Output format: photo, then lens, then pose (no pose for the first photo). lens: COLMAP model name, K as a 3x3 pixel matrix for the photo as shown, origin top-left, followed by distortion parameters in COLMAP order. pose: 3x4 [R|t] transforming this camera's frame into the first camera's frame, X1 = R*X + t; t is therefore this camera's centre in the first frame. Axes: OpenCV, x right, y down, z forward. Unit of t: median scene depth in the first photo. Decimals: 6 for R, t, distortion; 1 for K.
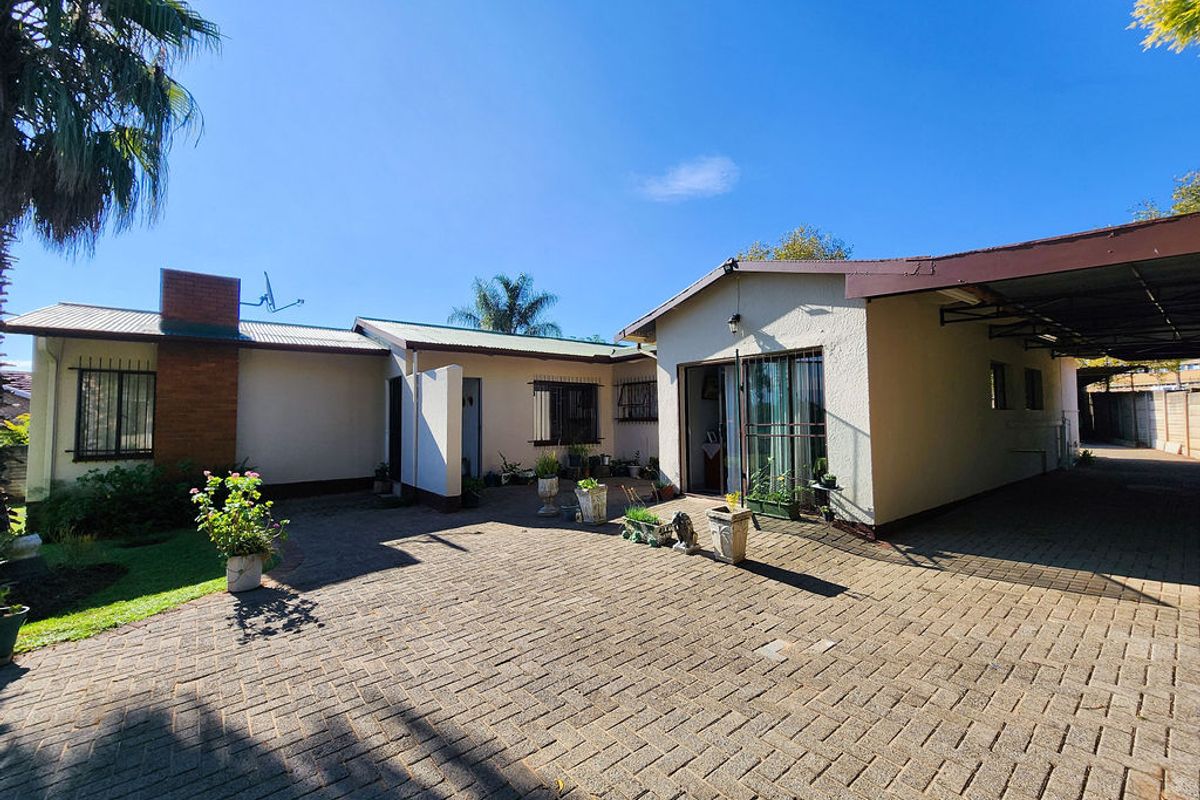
lens RADIAL K [[502.4, 0, 595.1], [0, 502.4, 394.8], [0, 0, 1]] dist [0.001412, 0.000047]
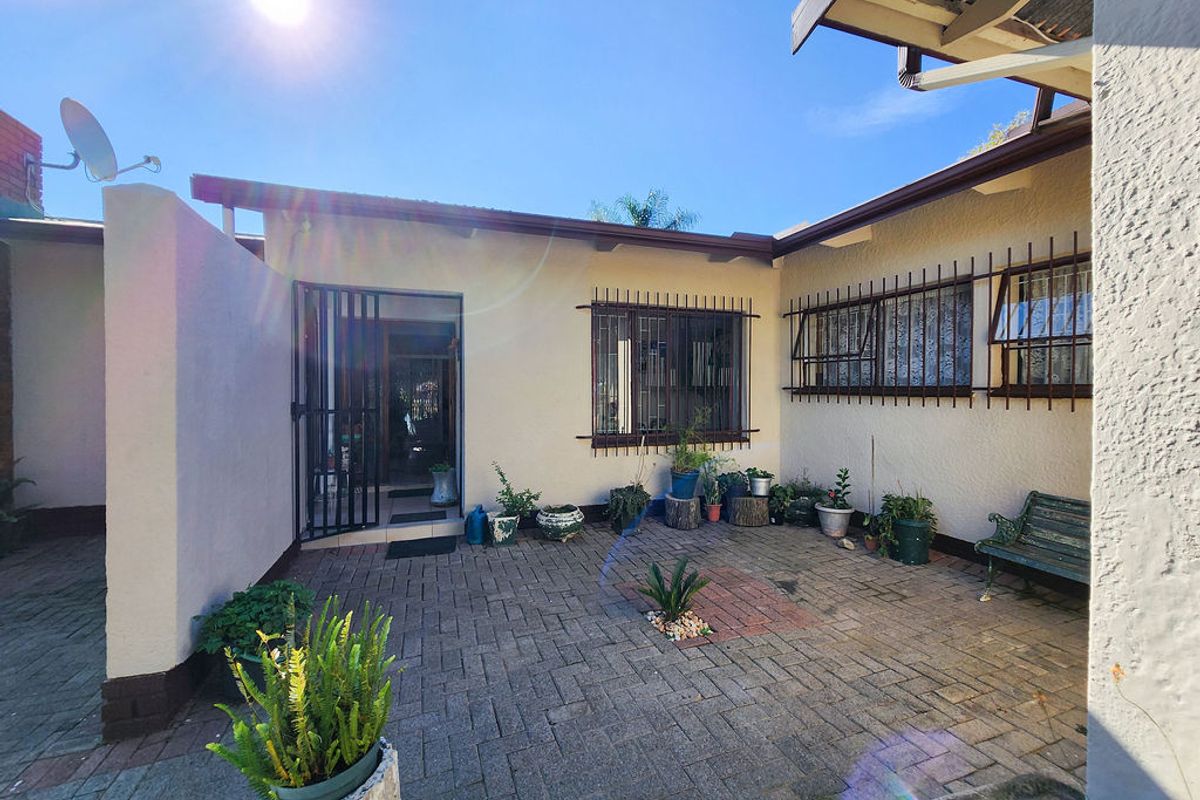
lens RADIAL K [[502.4, 0, 595.1], [0, 502.4, 394.8], [0, 0, 1]] dist [0.001412, 0.000047]
pose [[0.950452, 0.012663, -0.310614, 0.020332], [0.007608, 0.997923, 0.063963, 0.025187], [0.310778, -0.063157, 0.948382, 0.553373]]
